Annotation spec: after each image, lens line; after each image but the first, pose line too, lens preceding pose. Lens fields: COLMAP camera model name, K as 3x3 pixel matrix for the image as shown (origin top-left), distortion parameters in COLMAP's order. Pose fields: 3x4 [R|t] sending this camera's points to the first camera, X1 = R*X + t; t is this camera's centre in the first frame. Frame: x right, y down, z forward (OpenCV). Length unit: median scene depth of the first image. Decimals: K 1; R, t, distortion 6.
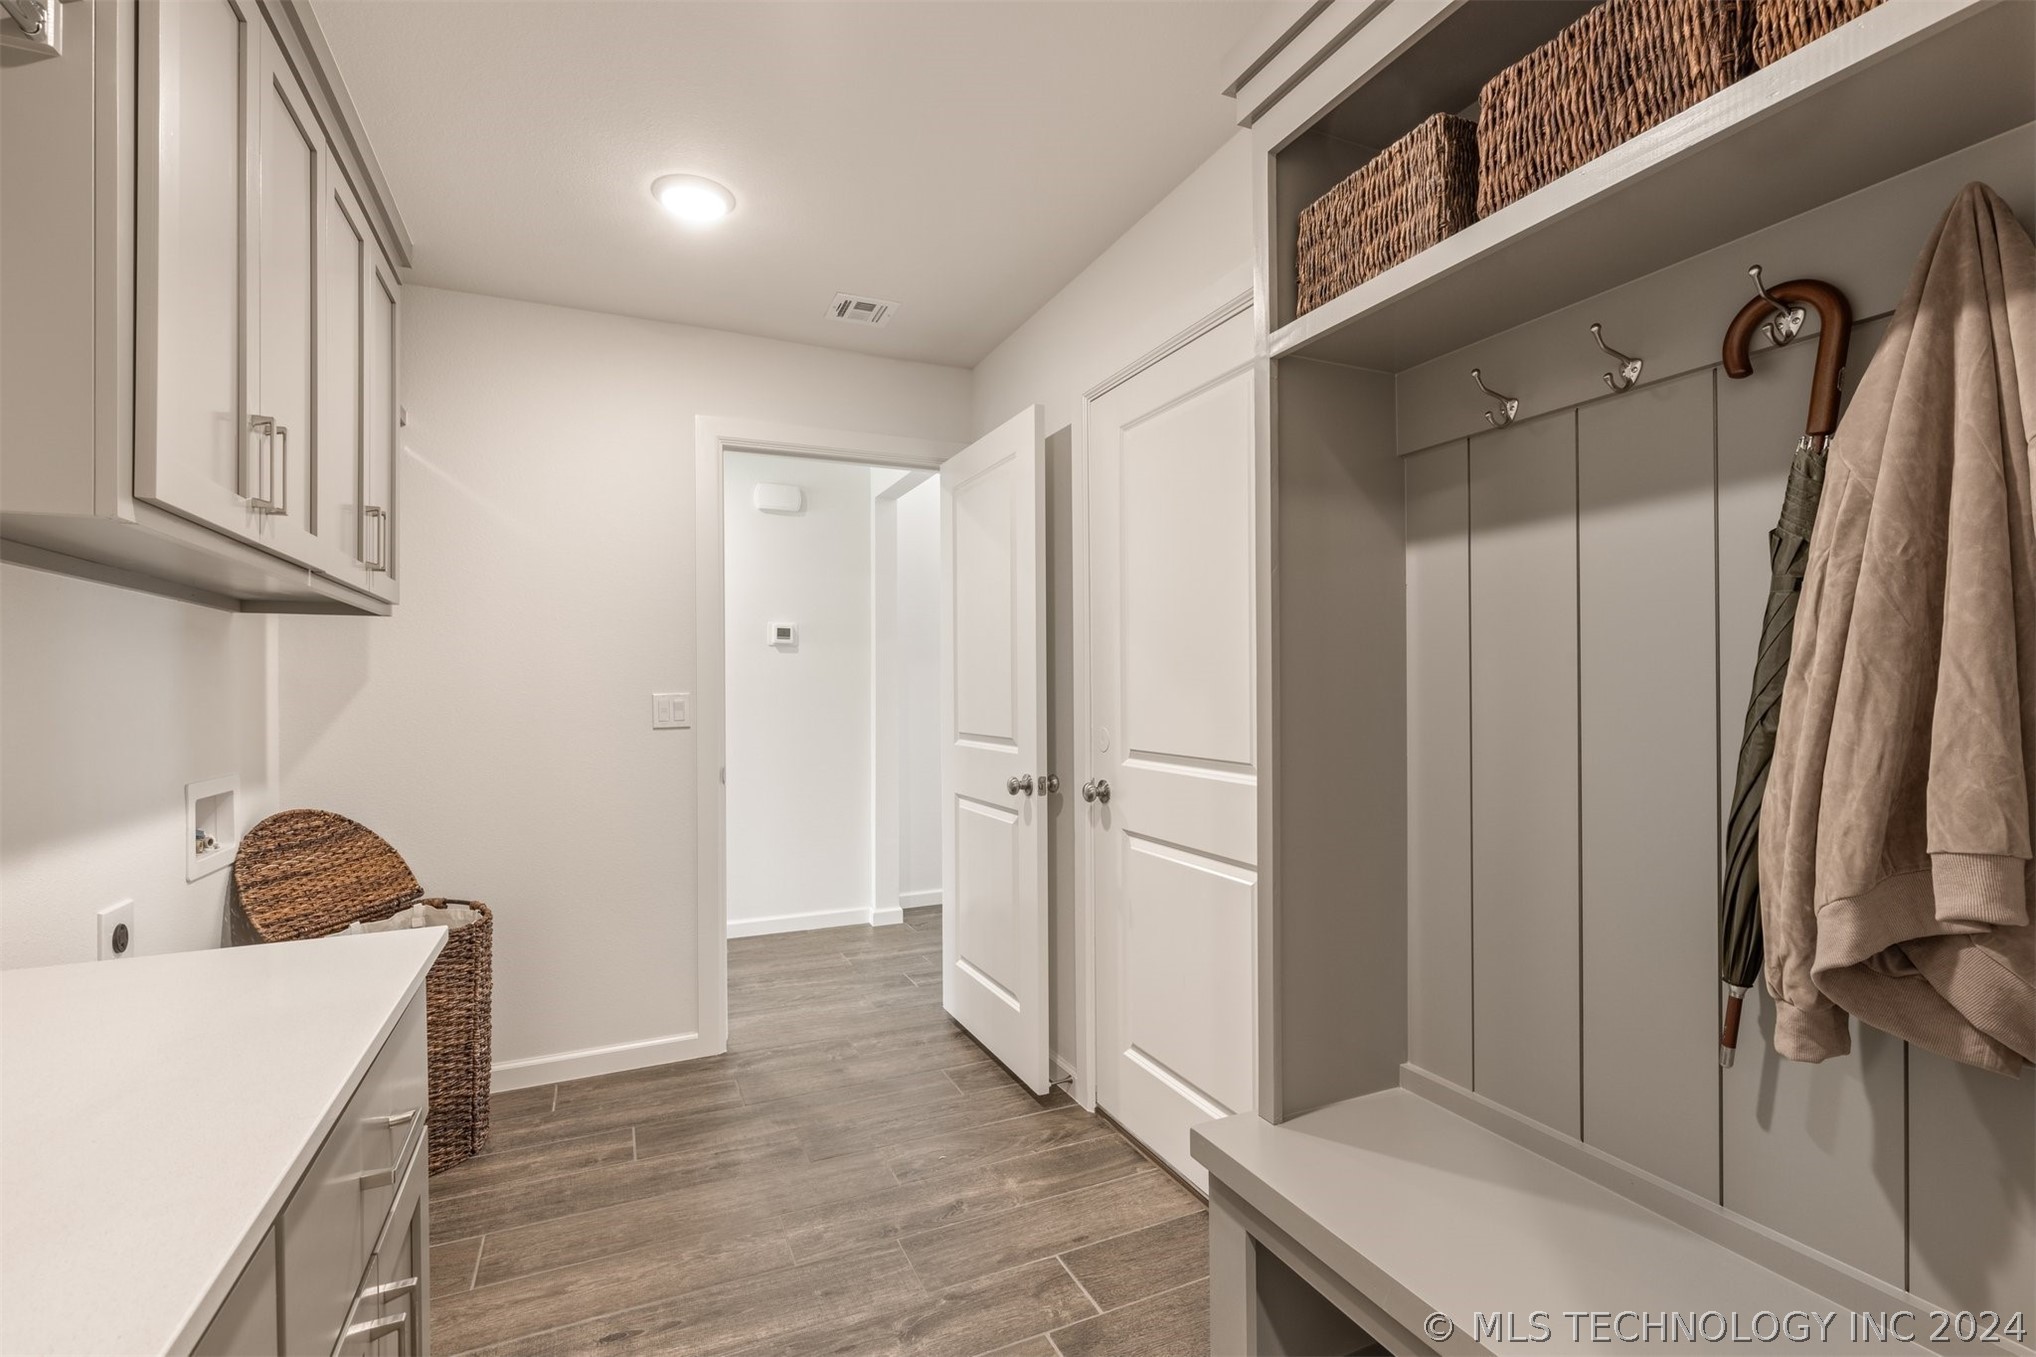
lens RADIAL K [[920.6, 0, 1020.8], [0, 920.6, 693.4], [0, 0, 1]] dist [0.011944, -0.000653]
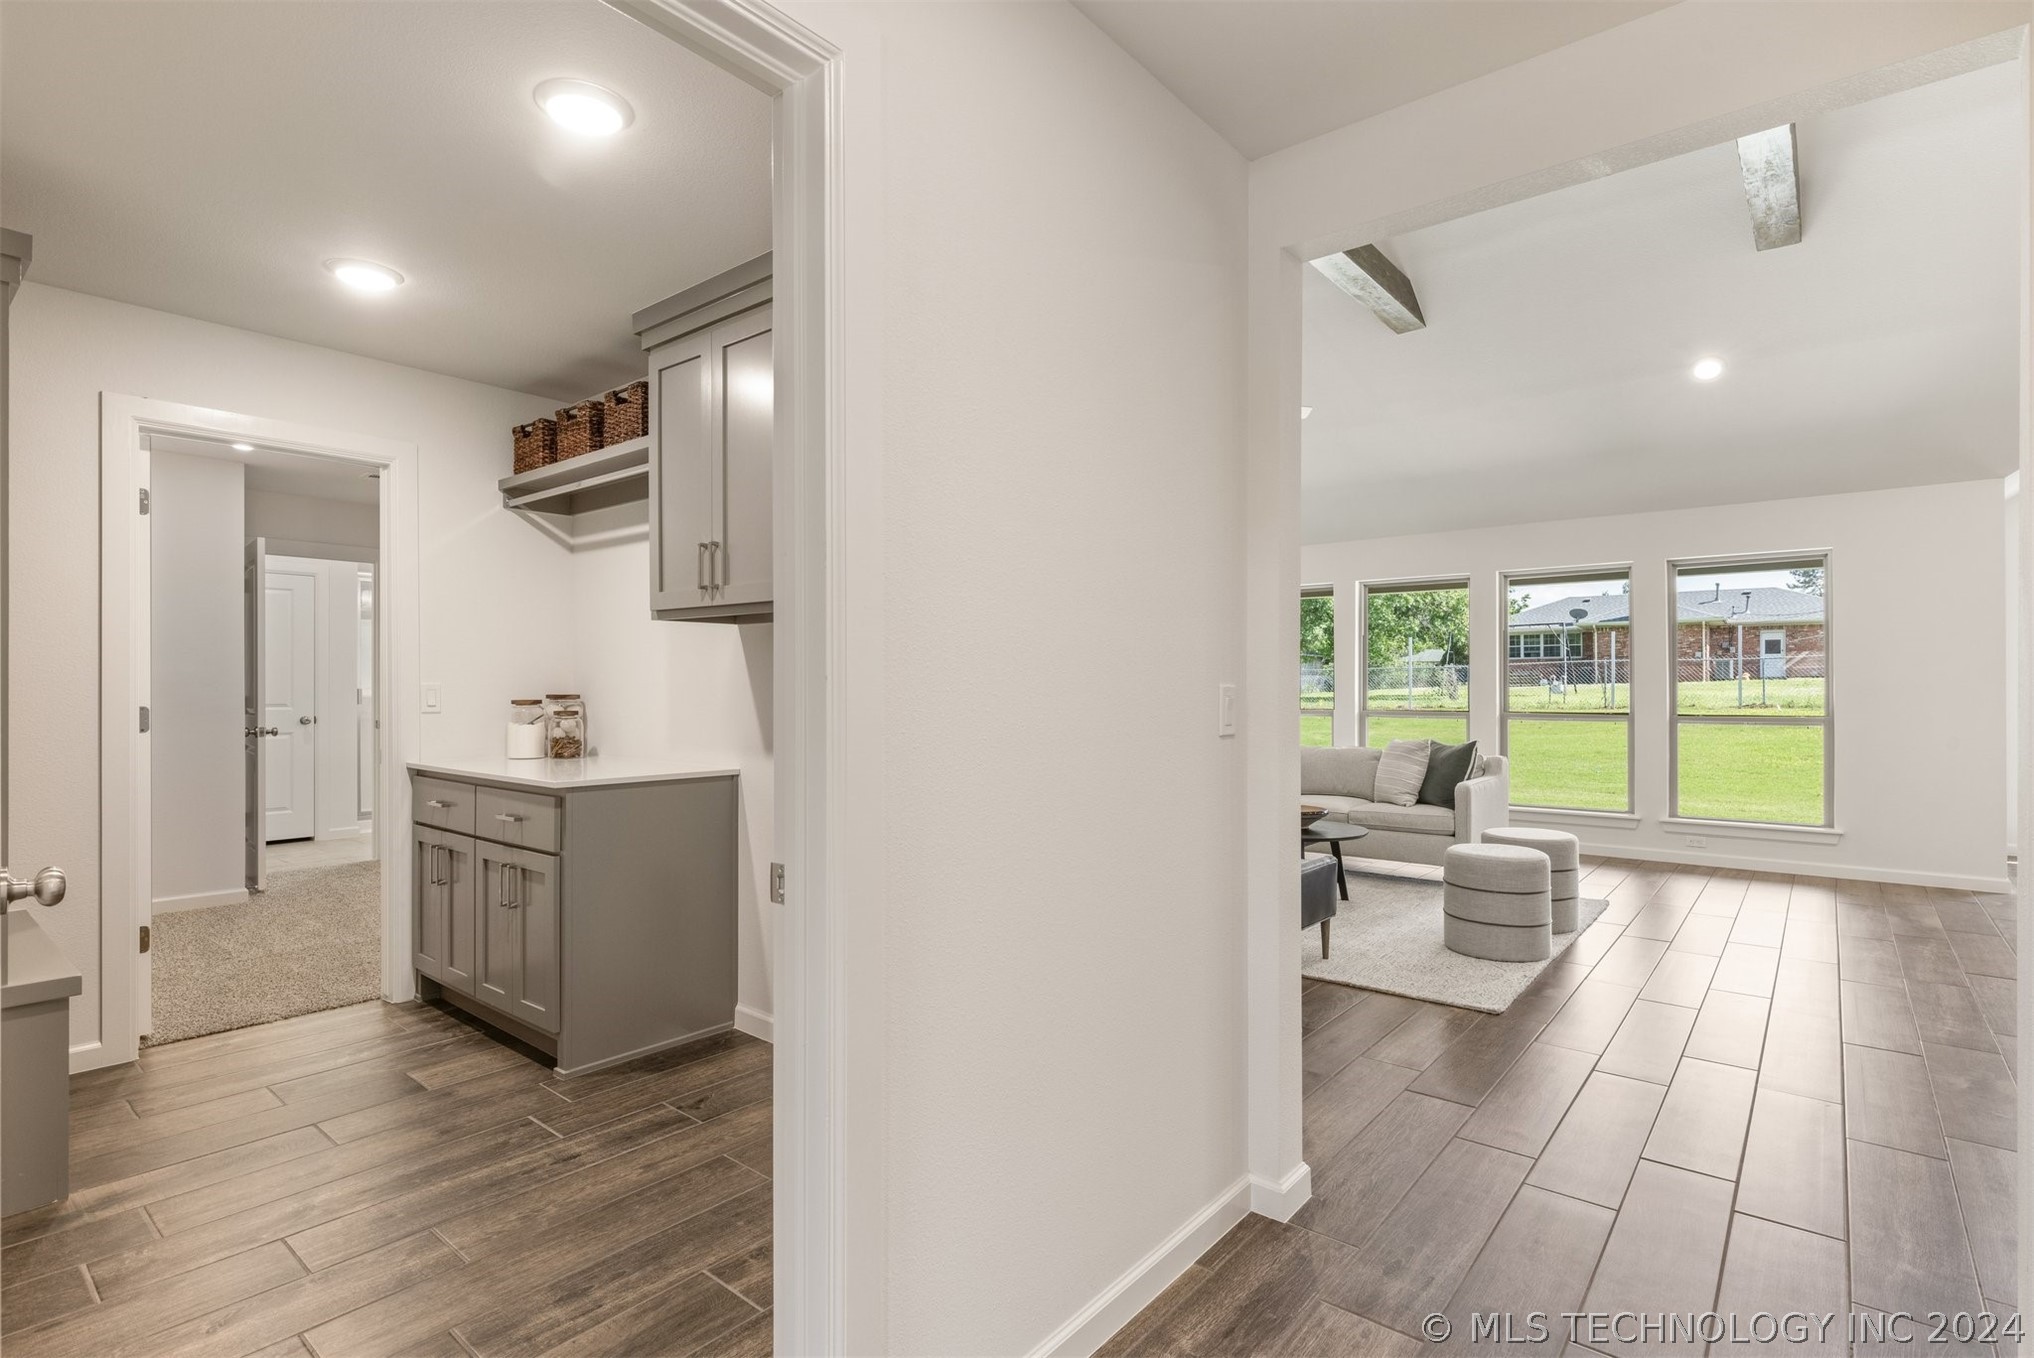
lens RADIAL K [[982.4, 0, 1017.6], [0, 982.4, 681.8], [0, 0, 1]] dist [-0.003061, 0.002423]
pose [[-0.900025, 0.006855, -0.435785, -0.261733], [0.007987, 0.999968, -0.000766, 0.003301], [0.435766, -0.004170, -0.900050, 1.660437]]
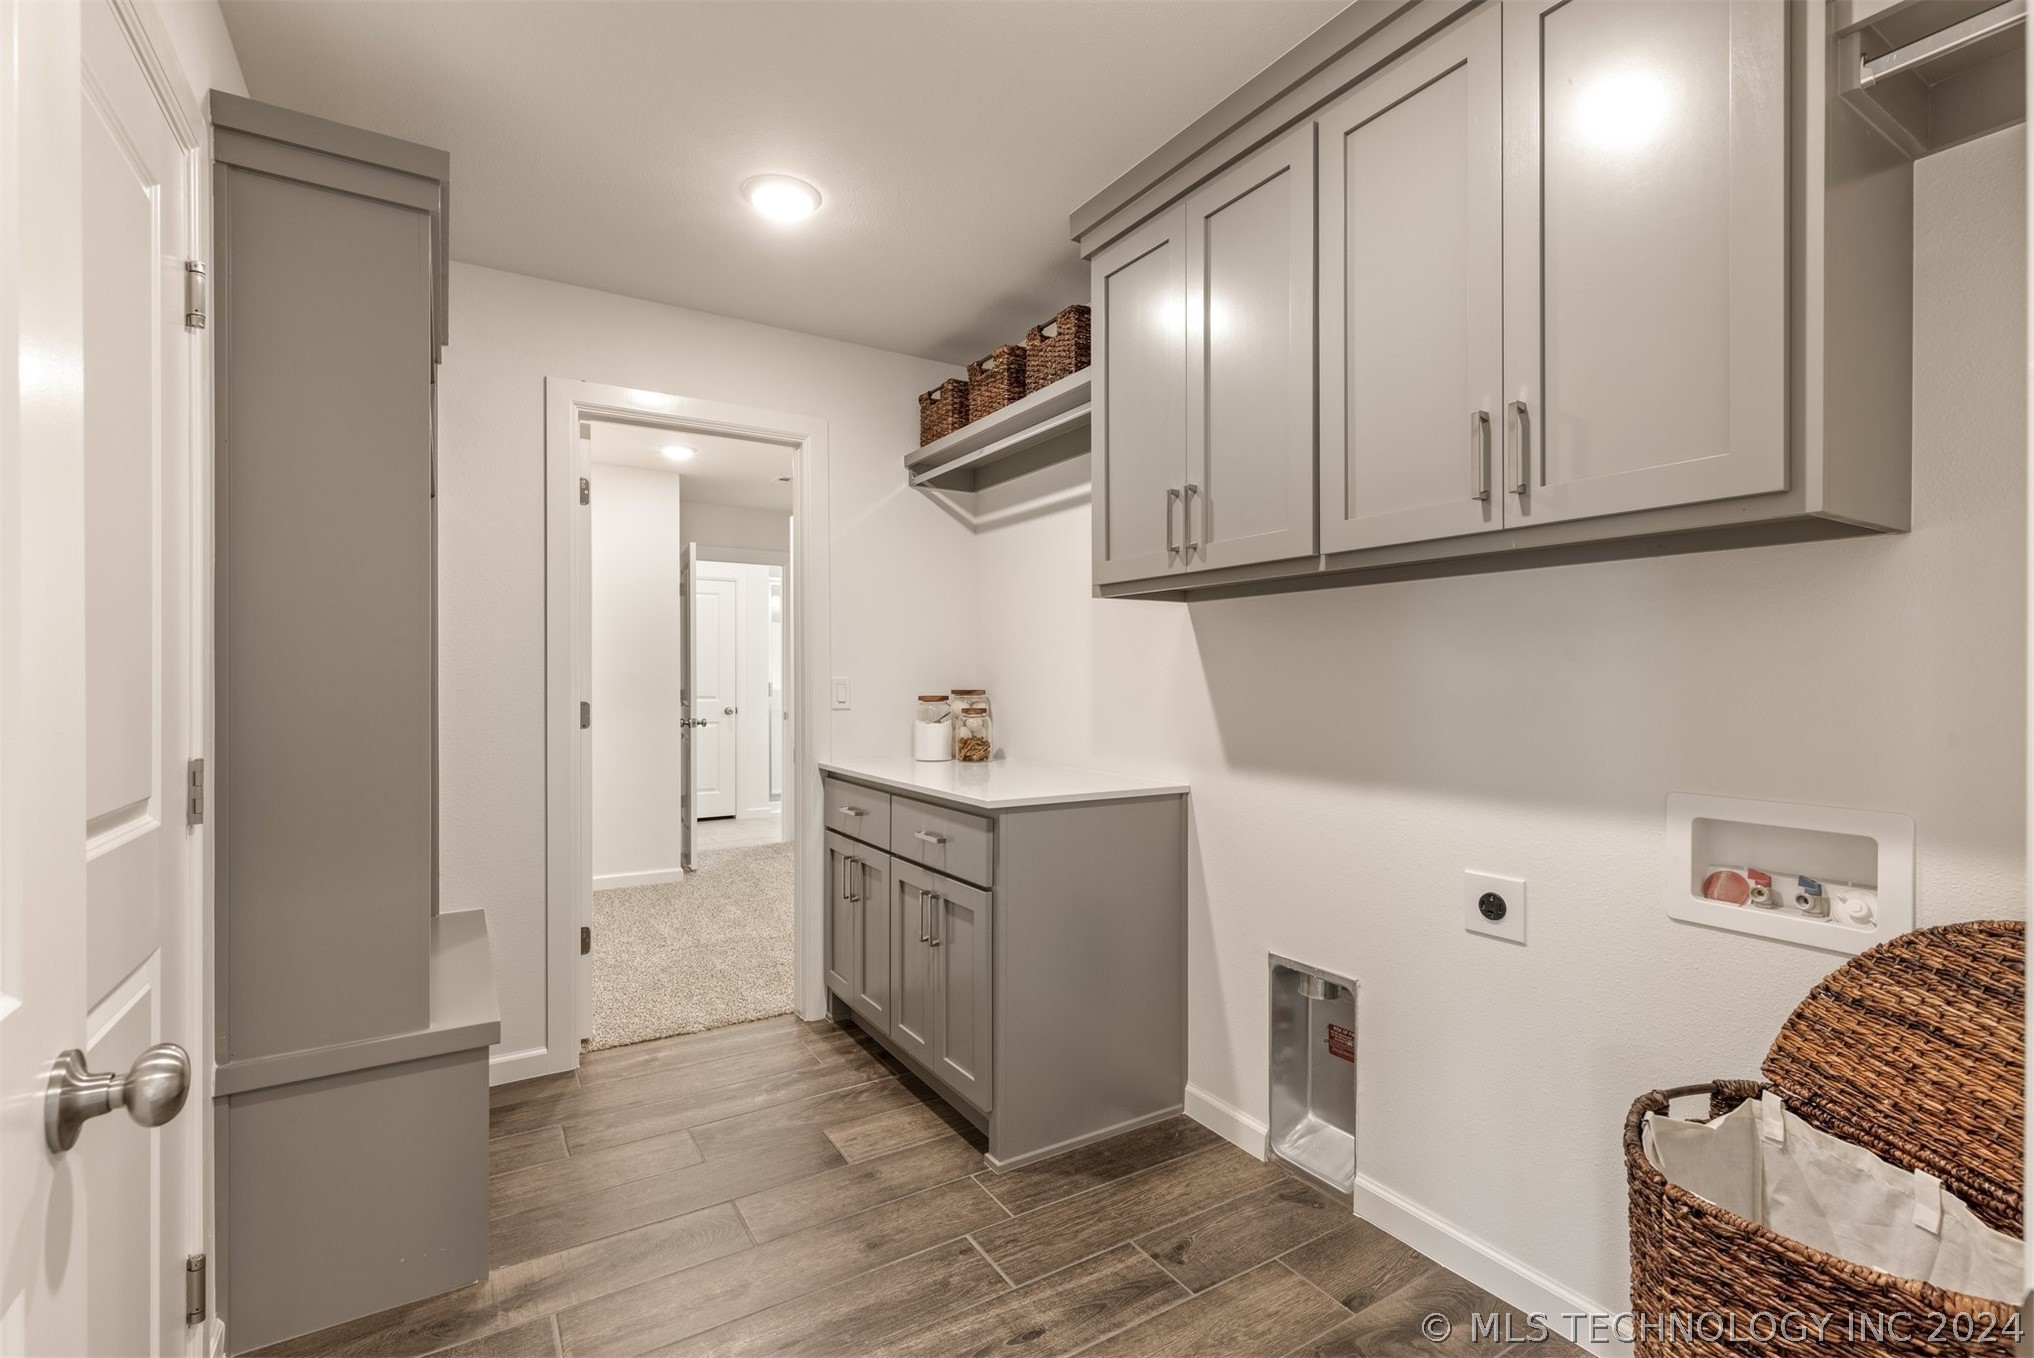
lens RADIAL K [[919.7, 0, 1009.7], [0, 919.7, 677.1], [0, 0, 1]] dist [0.011944, -0.000653]
pose [[-0.993001, 0.008629, -0.117788, -0.196760], [0.008929, 0.999958, -0.002017, 0.001511], [0.117766, -0.003055, -0.993037, 1.267748]]
